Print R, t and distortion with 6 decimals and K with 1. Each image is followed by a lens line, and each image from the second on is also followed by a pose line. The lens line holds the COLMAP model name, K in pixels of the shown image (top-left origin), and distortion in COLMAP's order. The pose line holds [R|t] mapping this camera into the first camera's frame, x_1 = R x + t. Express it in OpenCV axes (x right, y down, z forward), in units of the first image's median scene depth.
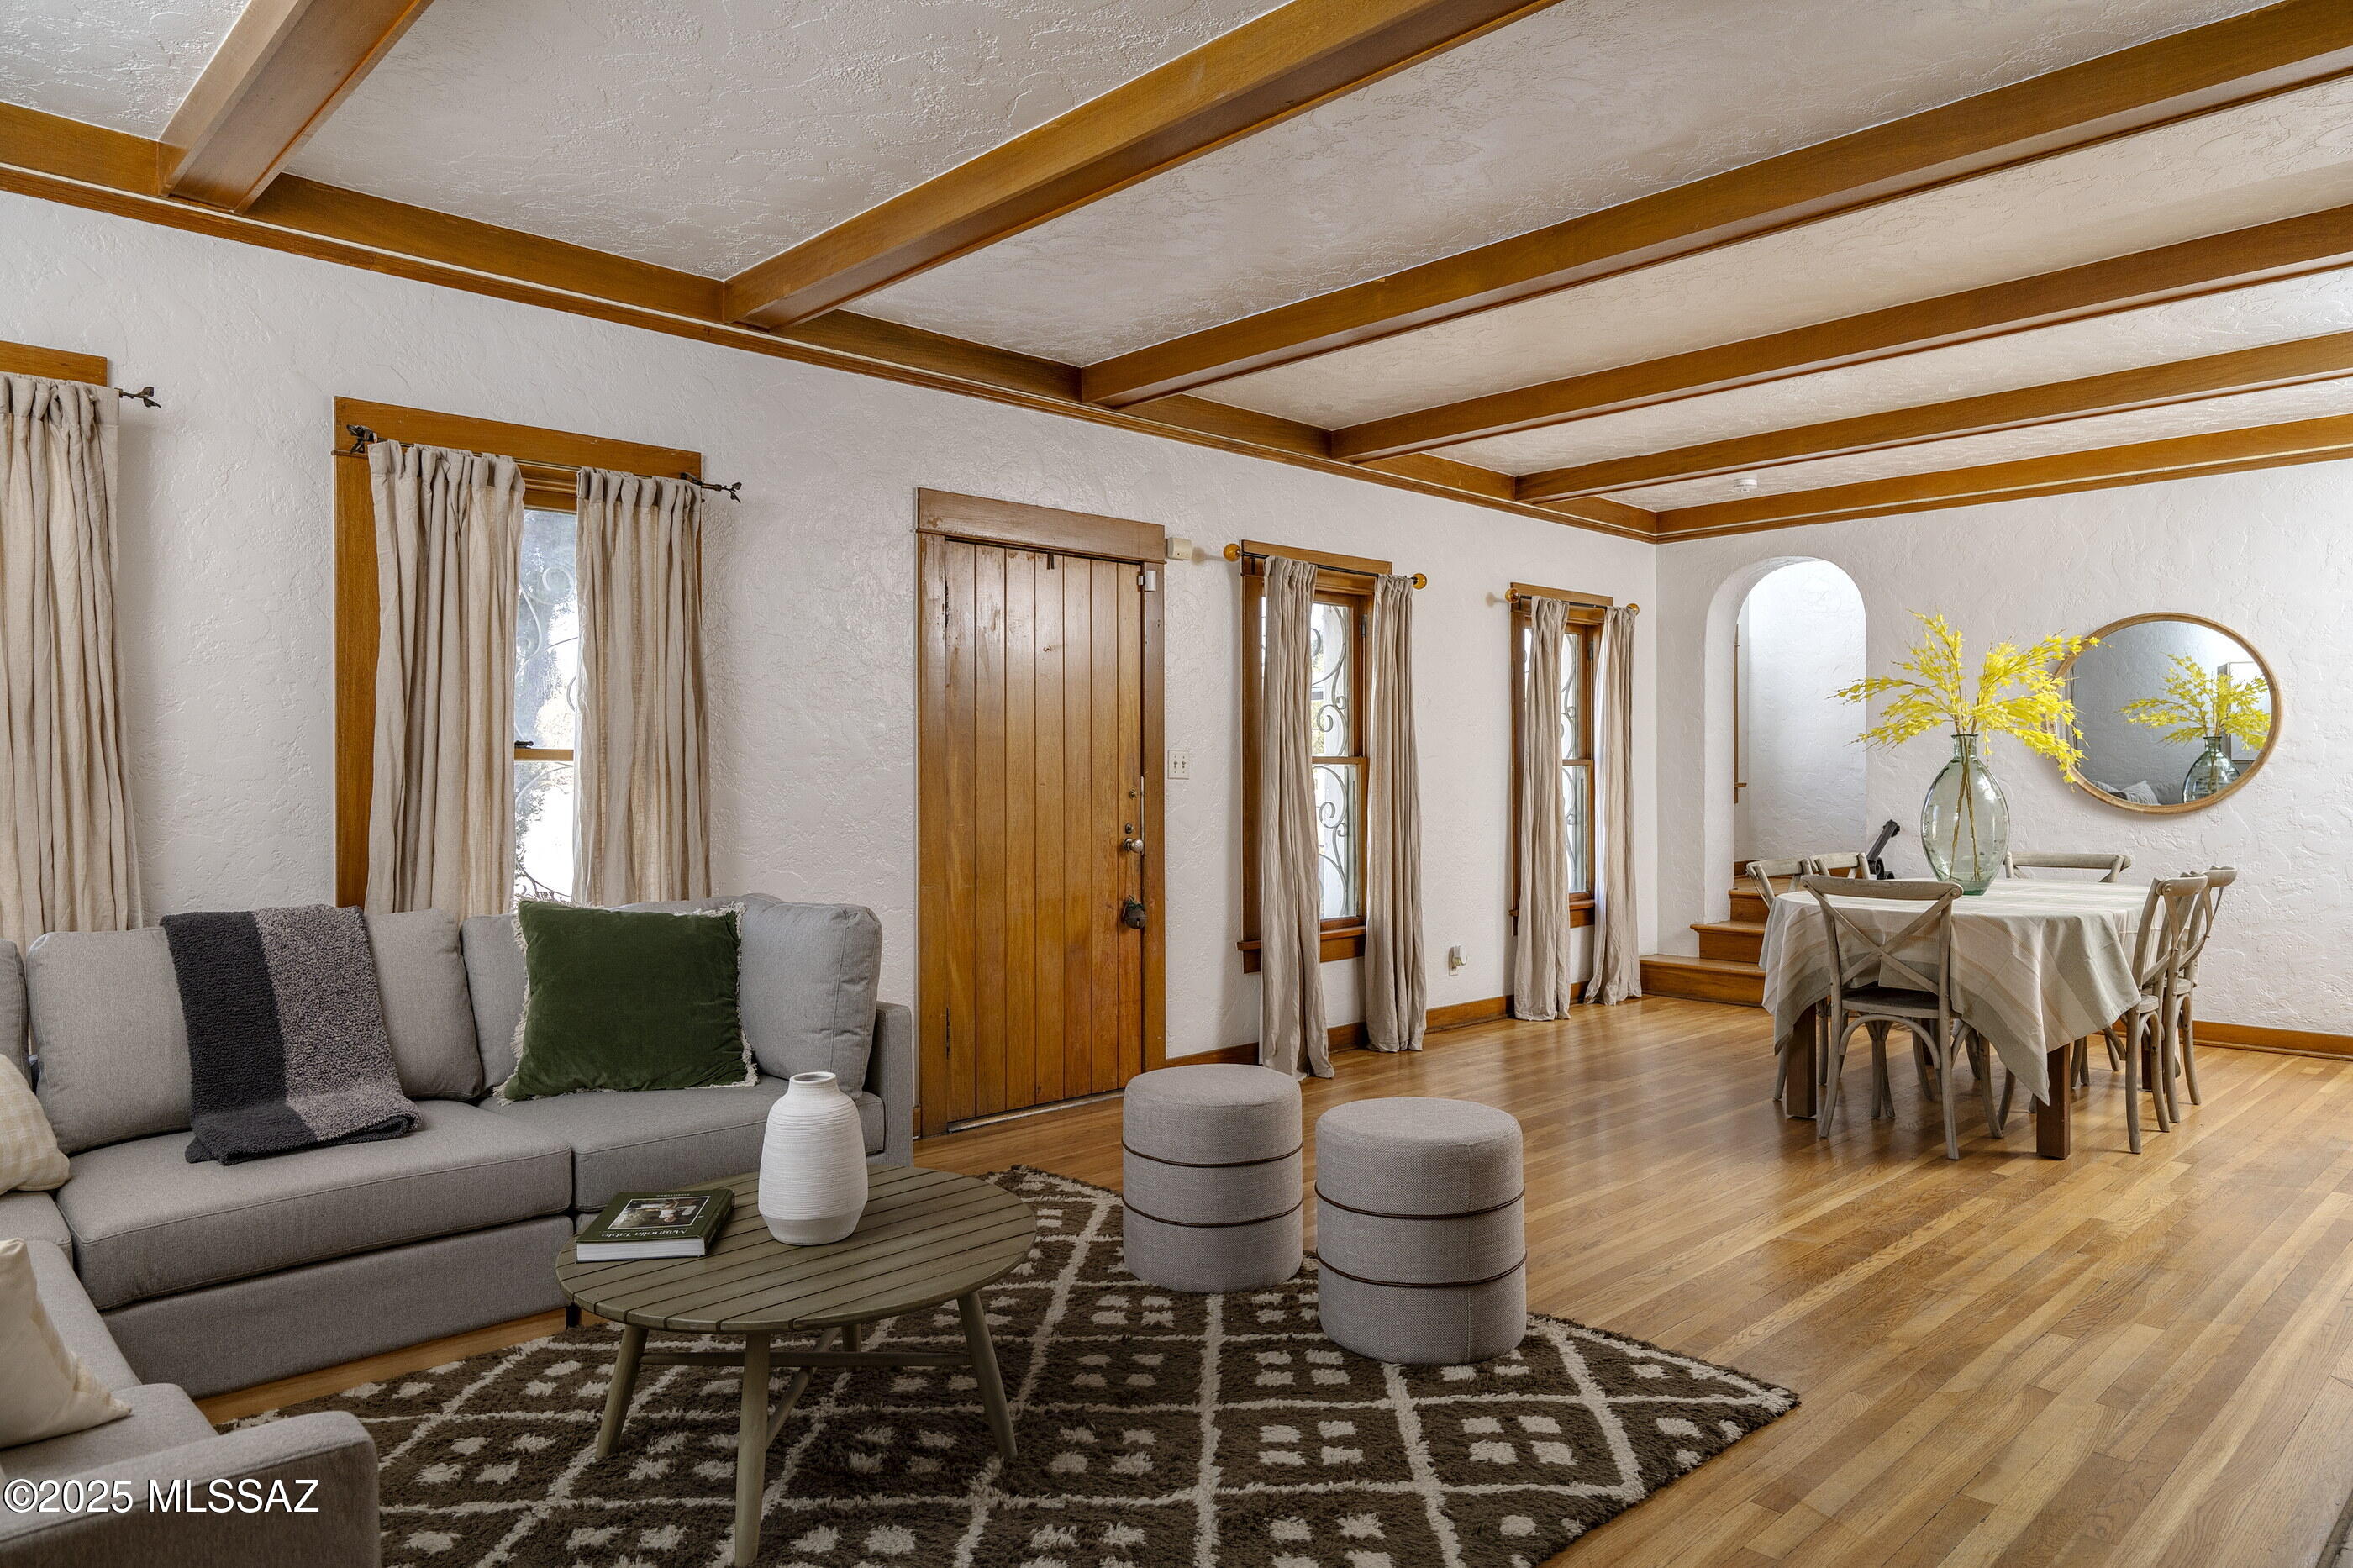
lens RADIAL K [[1444.3, 0, 1172.5], [0, 1444.3, 789.2], [0, 0, 1]] dist [0.021664, 0.000536]
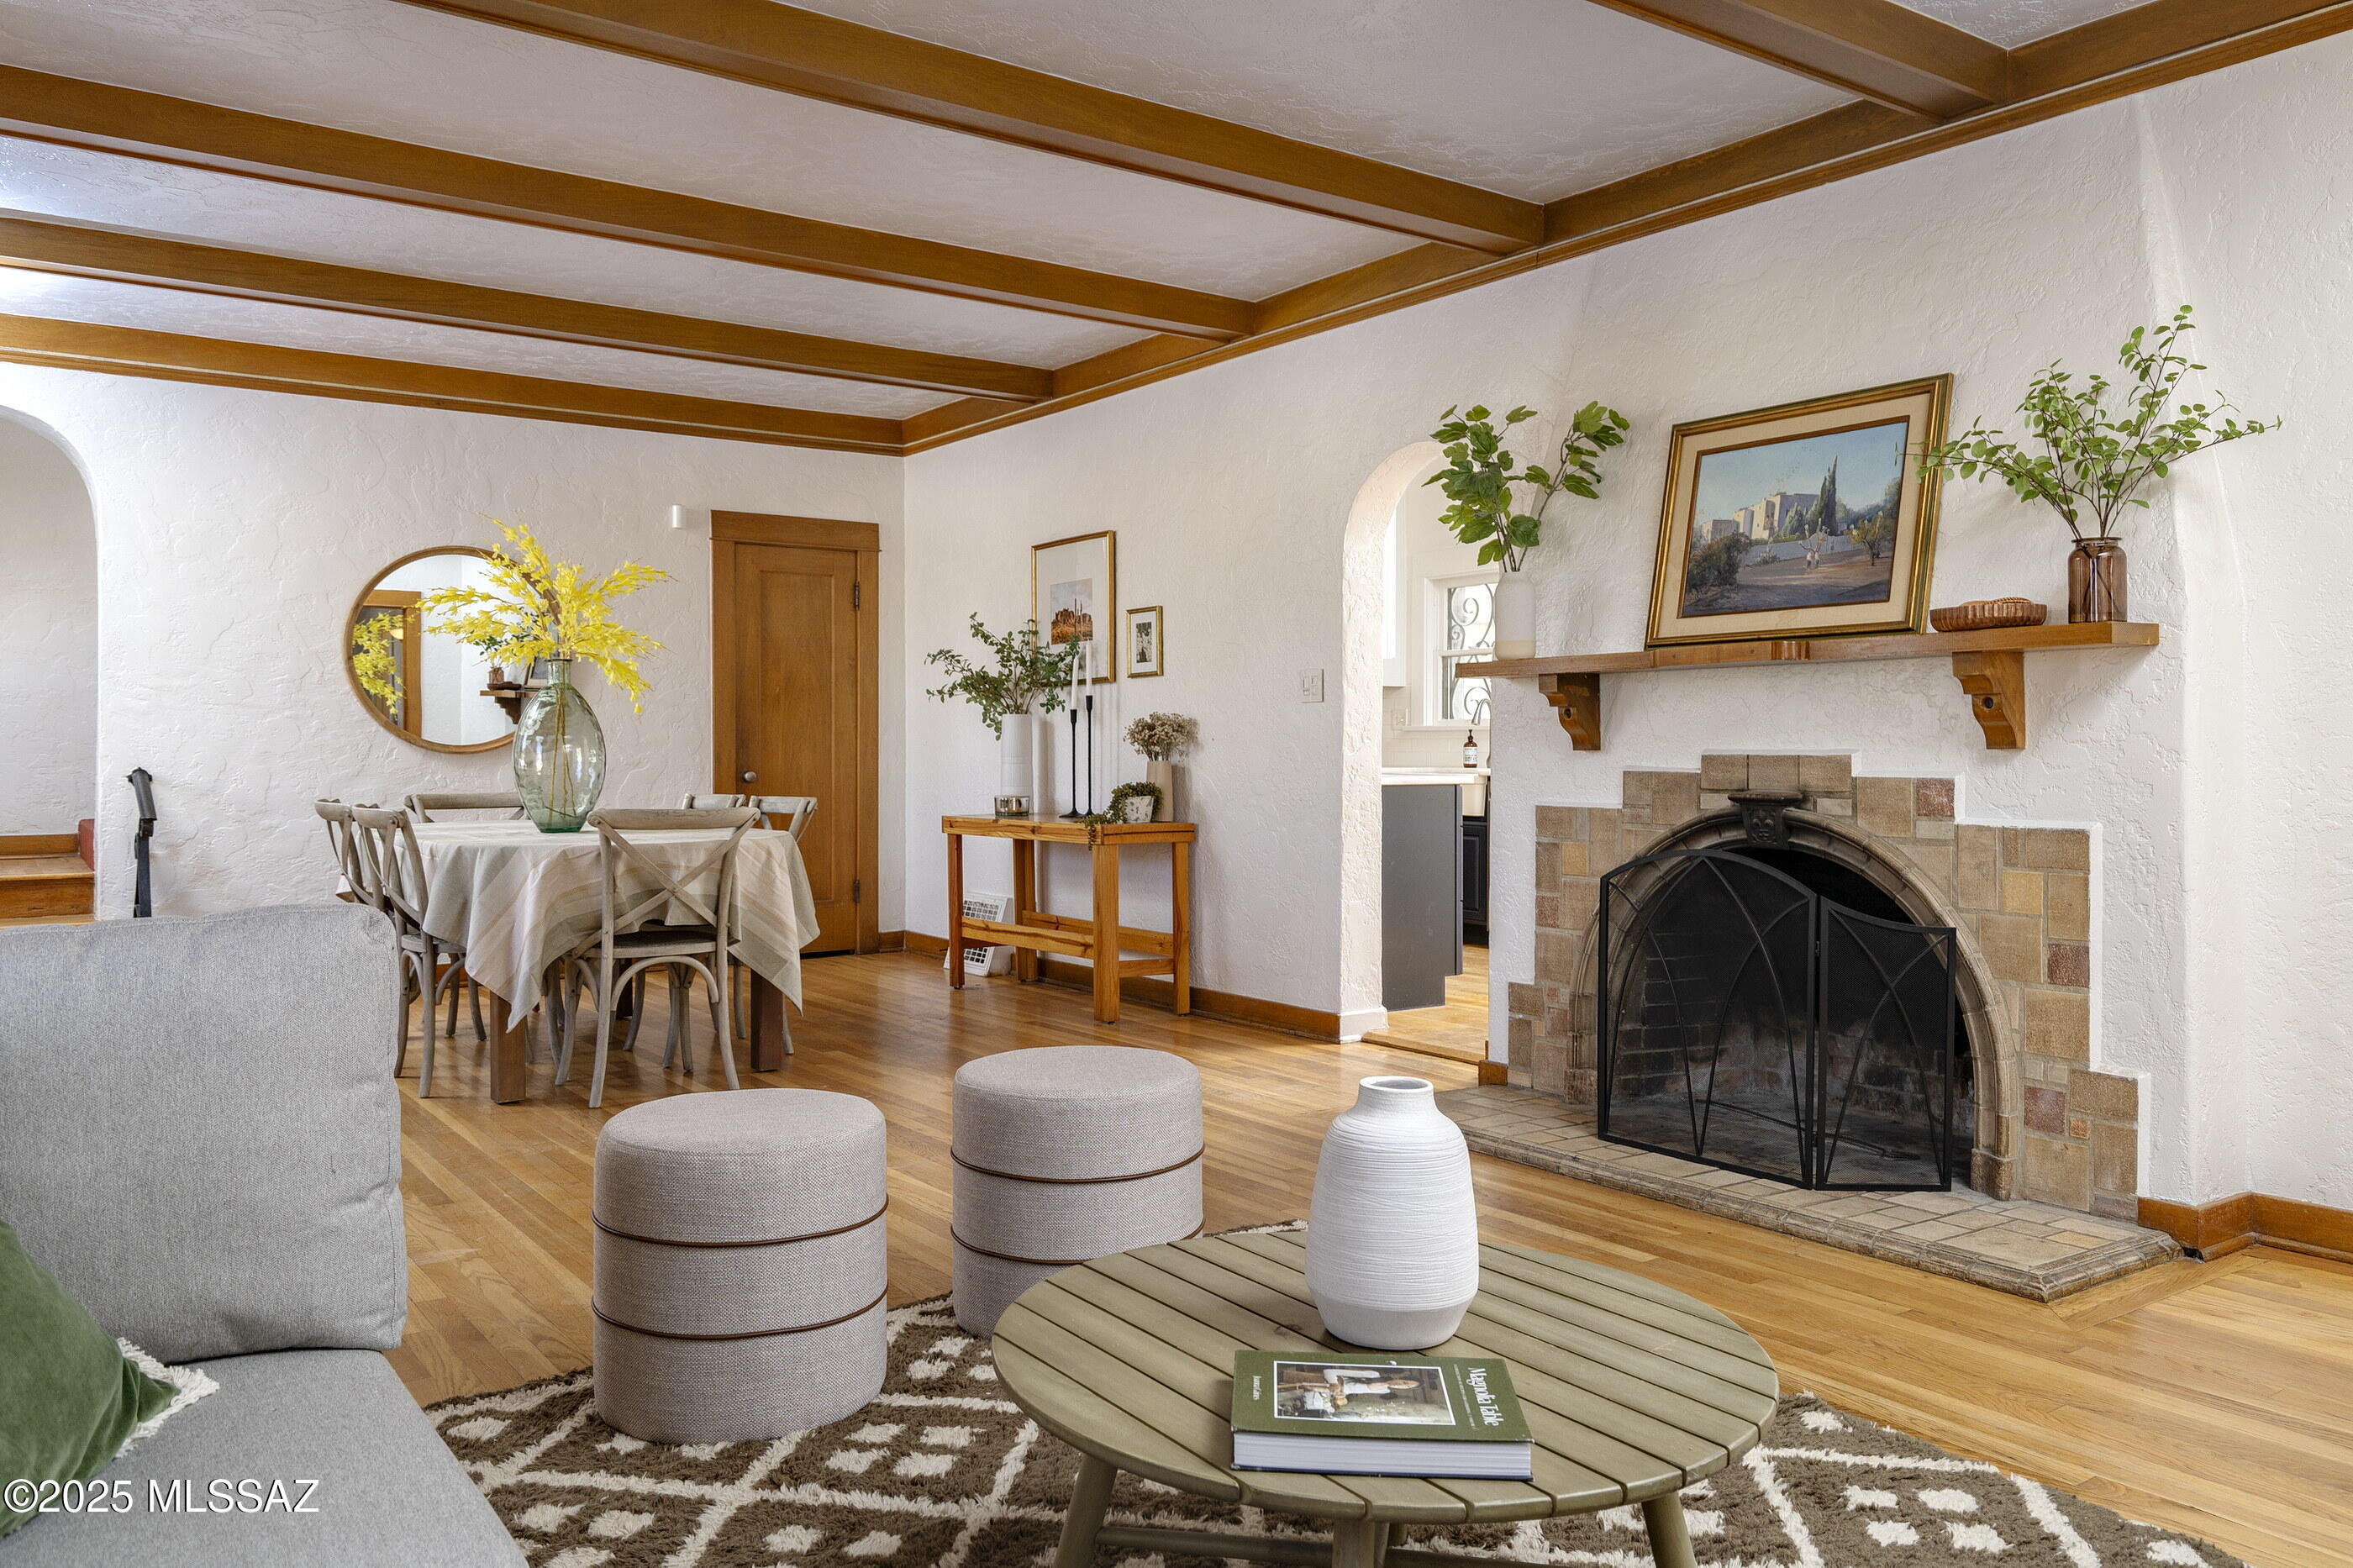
lens RADIAL K [[1647.3, 0, 1186.7], [0, 1647.3, 768.3], [0, 0, 1]] dist [0.004827, 0.000607]
pose [[0.158585, -0.003717, 0.987338, -0.711359], [-0.000498, 0.999992, 0.003844, 0.042836], [-0.987345, -0.001101, 0.158582, 0.712158]]
